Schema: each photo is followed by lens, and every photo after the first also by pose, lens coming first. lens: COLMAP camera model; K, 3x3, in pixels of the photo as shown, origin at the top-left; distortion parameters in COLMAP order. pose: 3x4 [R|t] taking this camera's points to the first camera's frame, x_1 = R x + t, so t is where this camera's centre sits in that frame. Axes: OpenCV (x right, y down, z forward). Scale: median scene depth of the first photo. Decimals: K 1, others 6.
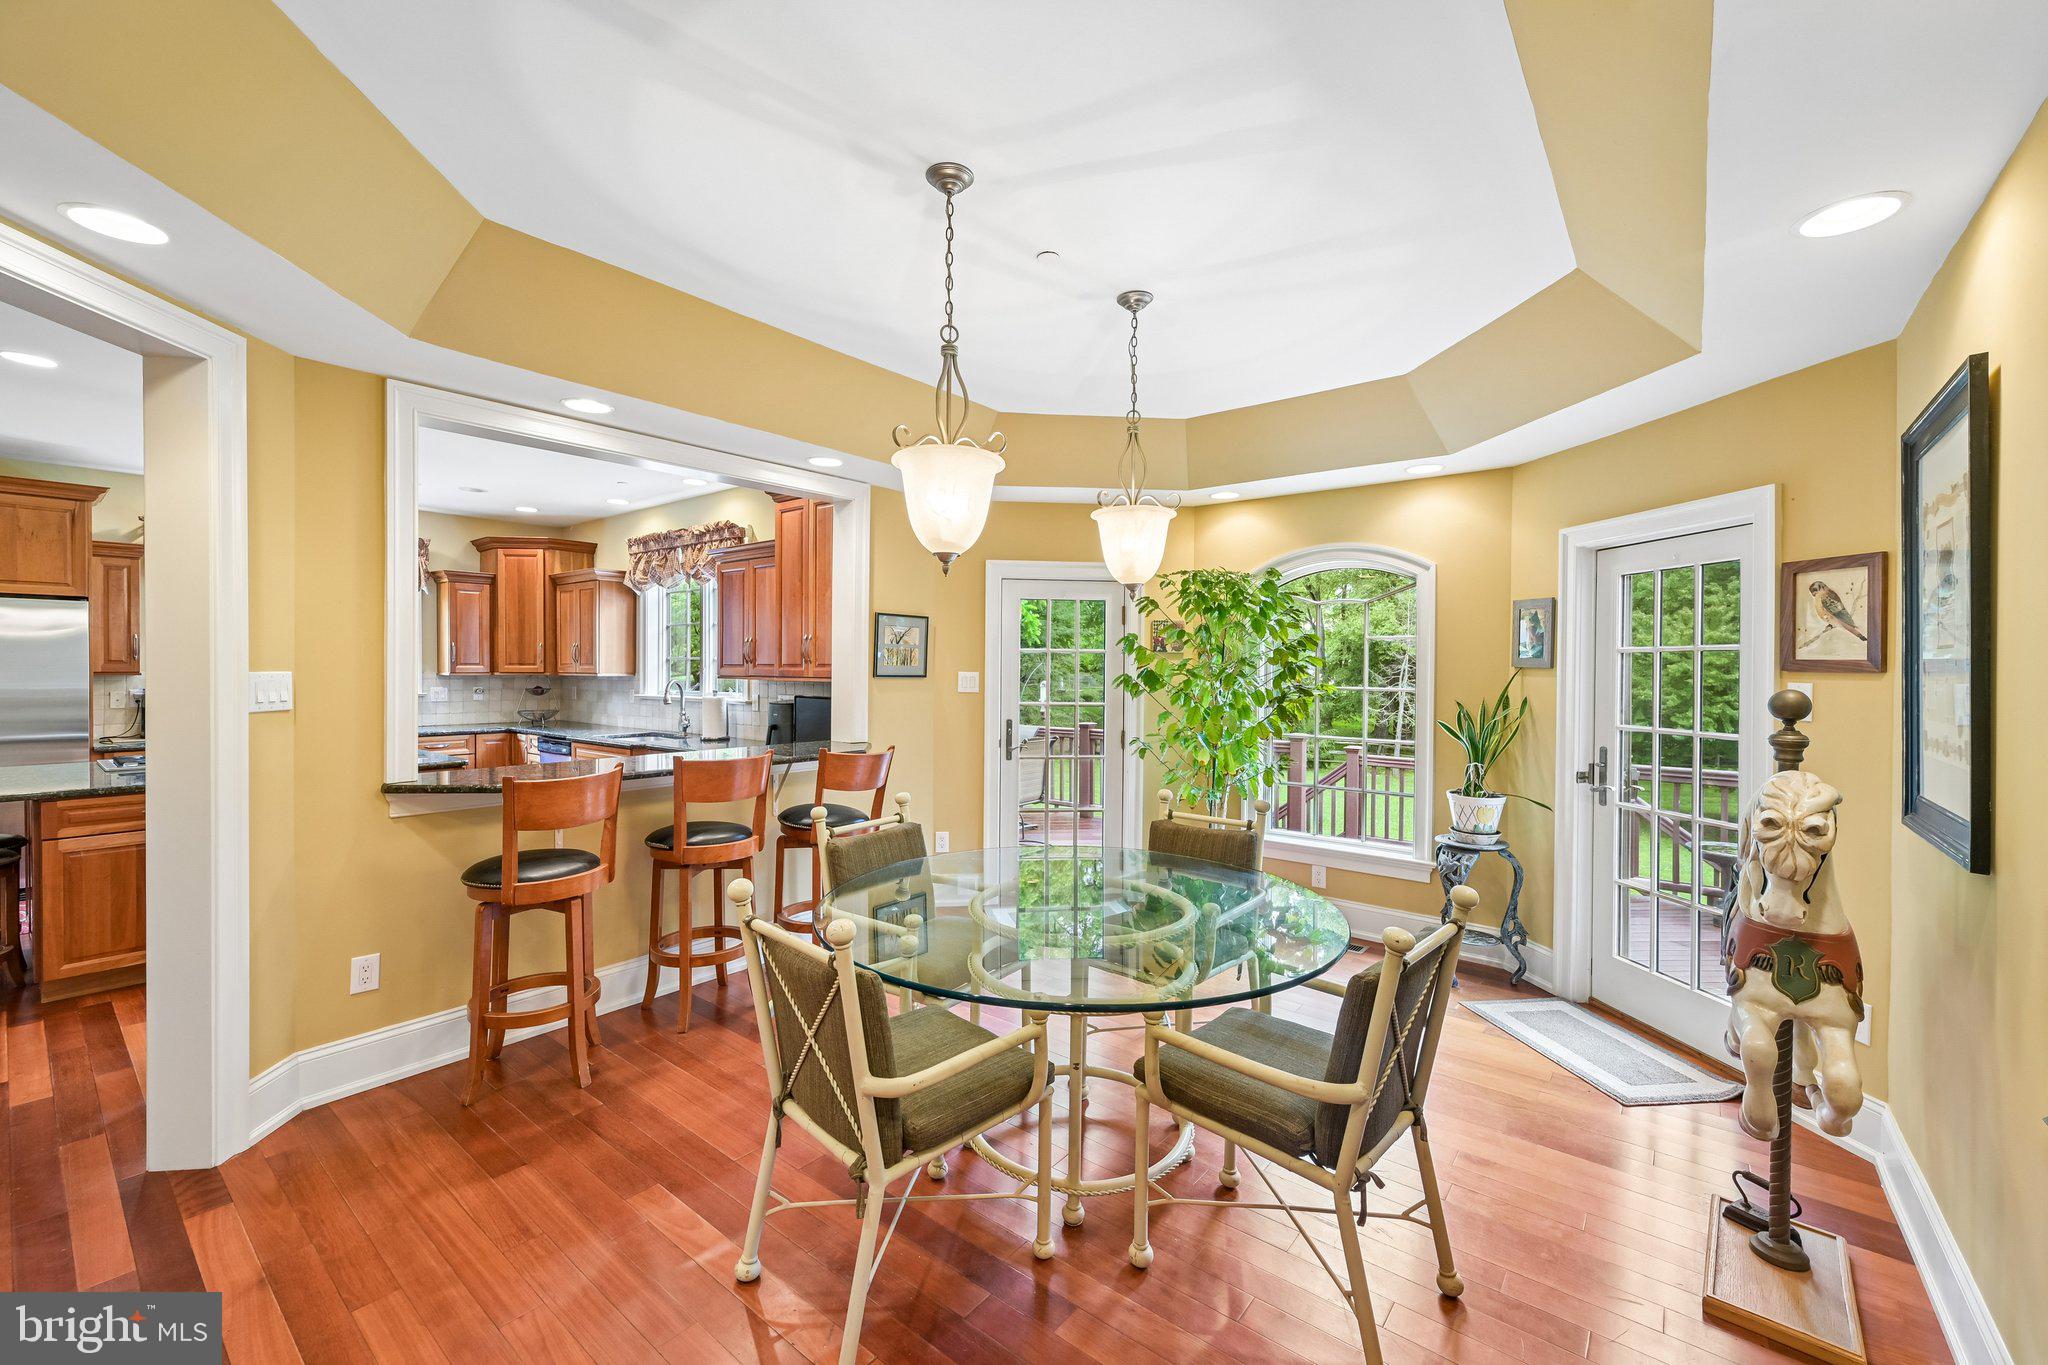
lens RADIAL K [[829.3, 0, 1026.5], [0, 829.3, 669.8], [0, 0, 1]] dist [-0.000061, 0.000440]
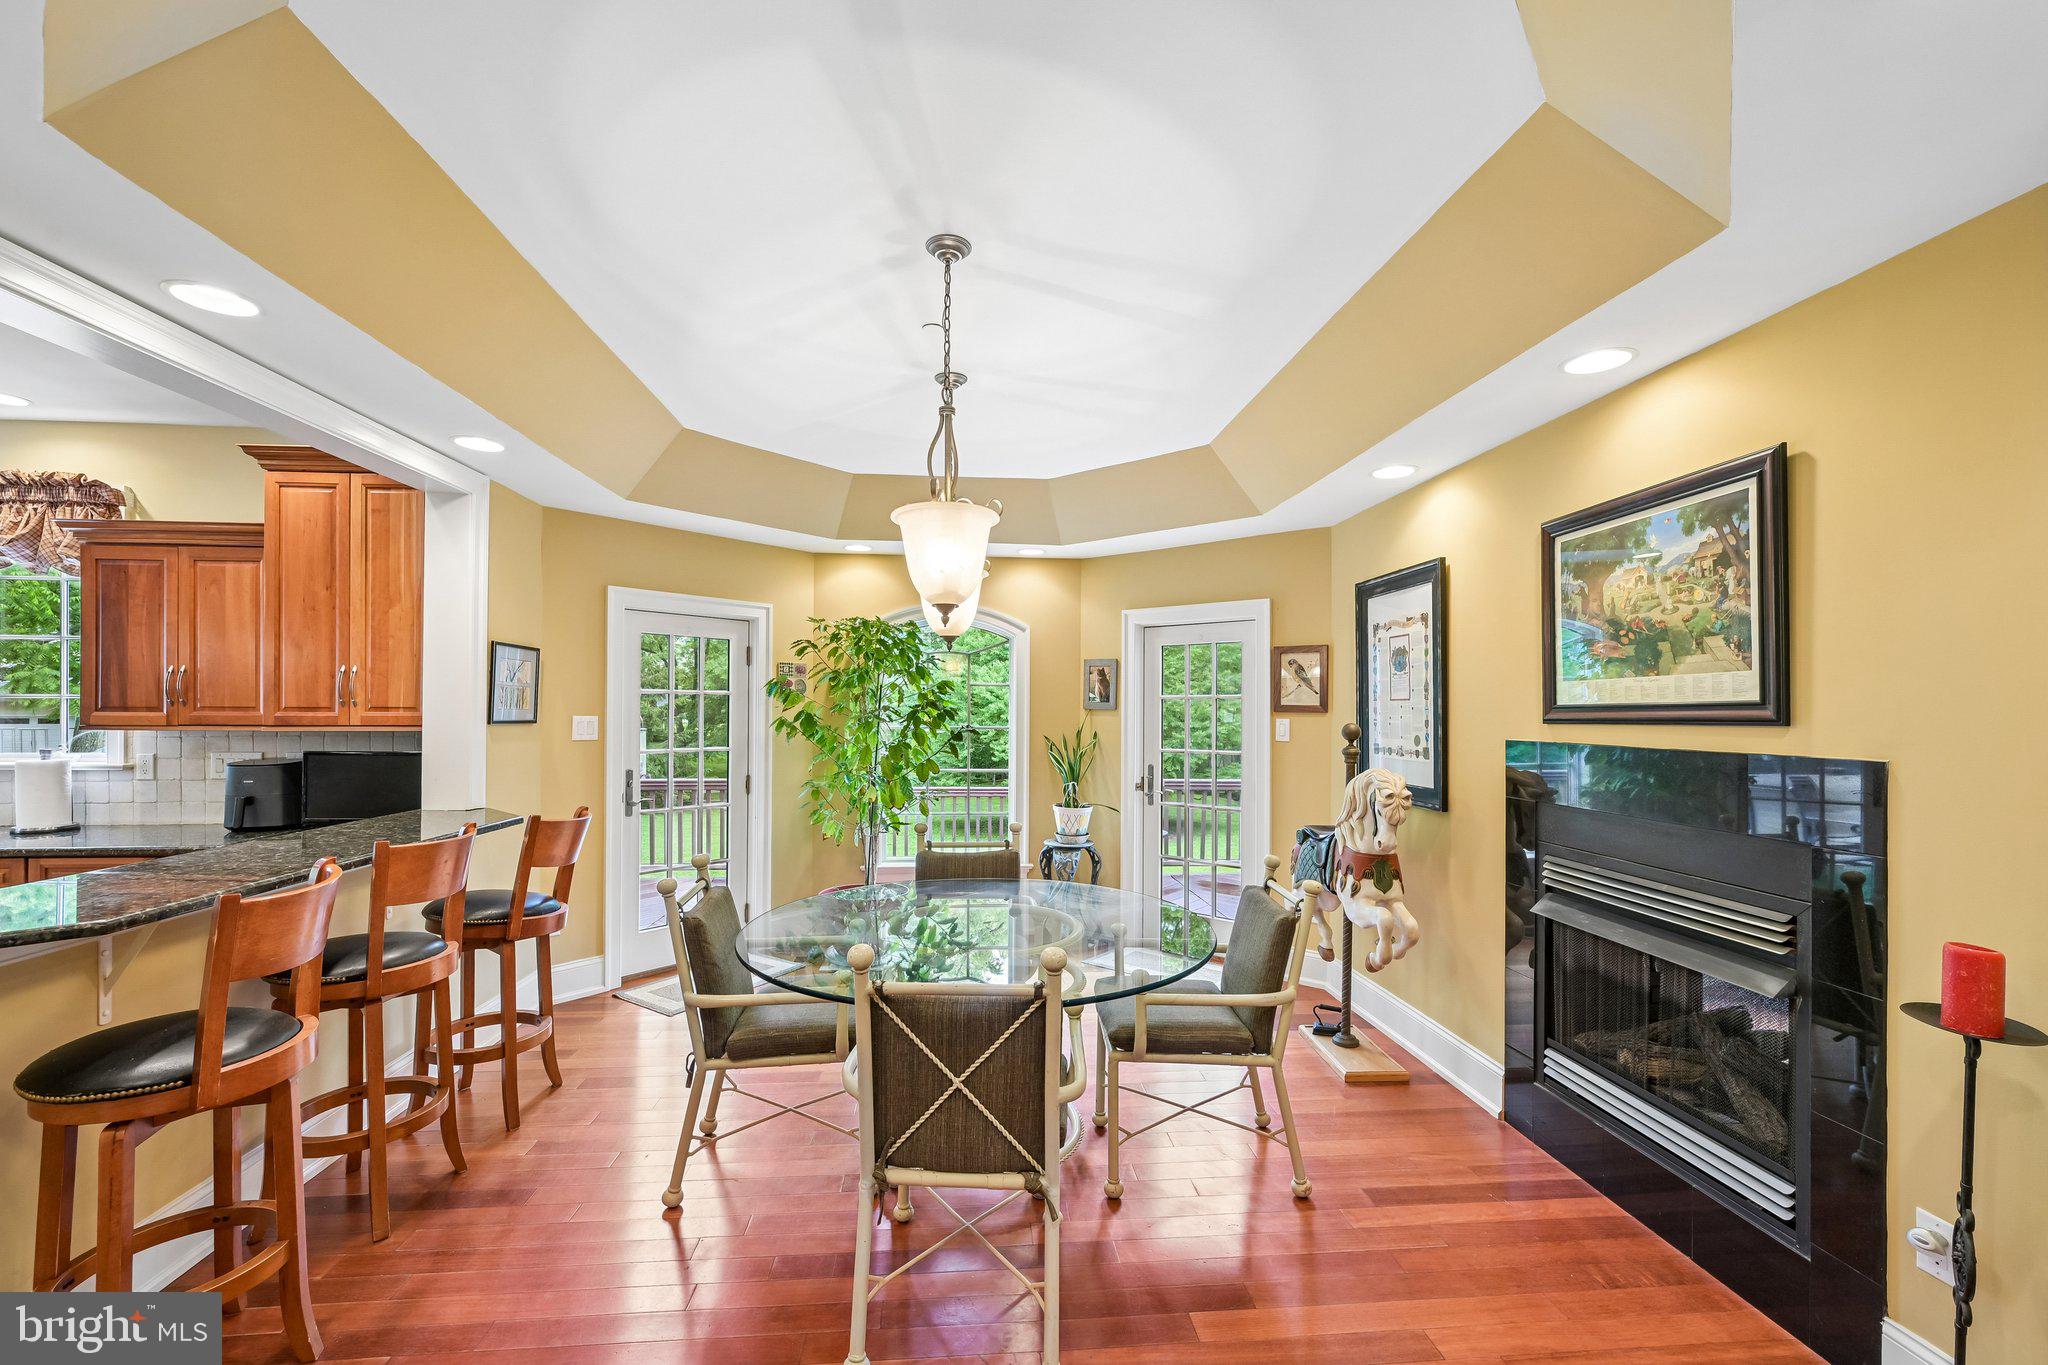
lens RADIAL K [[829.3, 0, 1029.8], [0, 829.3, 701.0], [0, 0, 1]] dist [-0.000061, 0.000440]
pose [[0.722299, 0.004138, 0.691569, -0.450941], [0.002829, 0.999956, -0.008937, -0.005135], [-0.691575, 0.008412, 0.722255, 0.105236]]
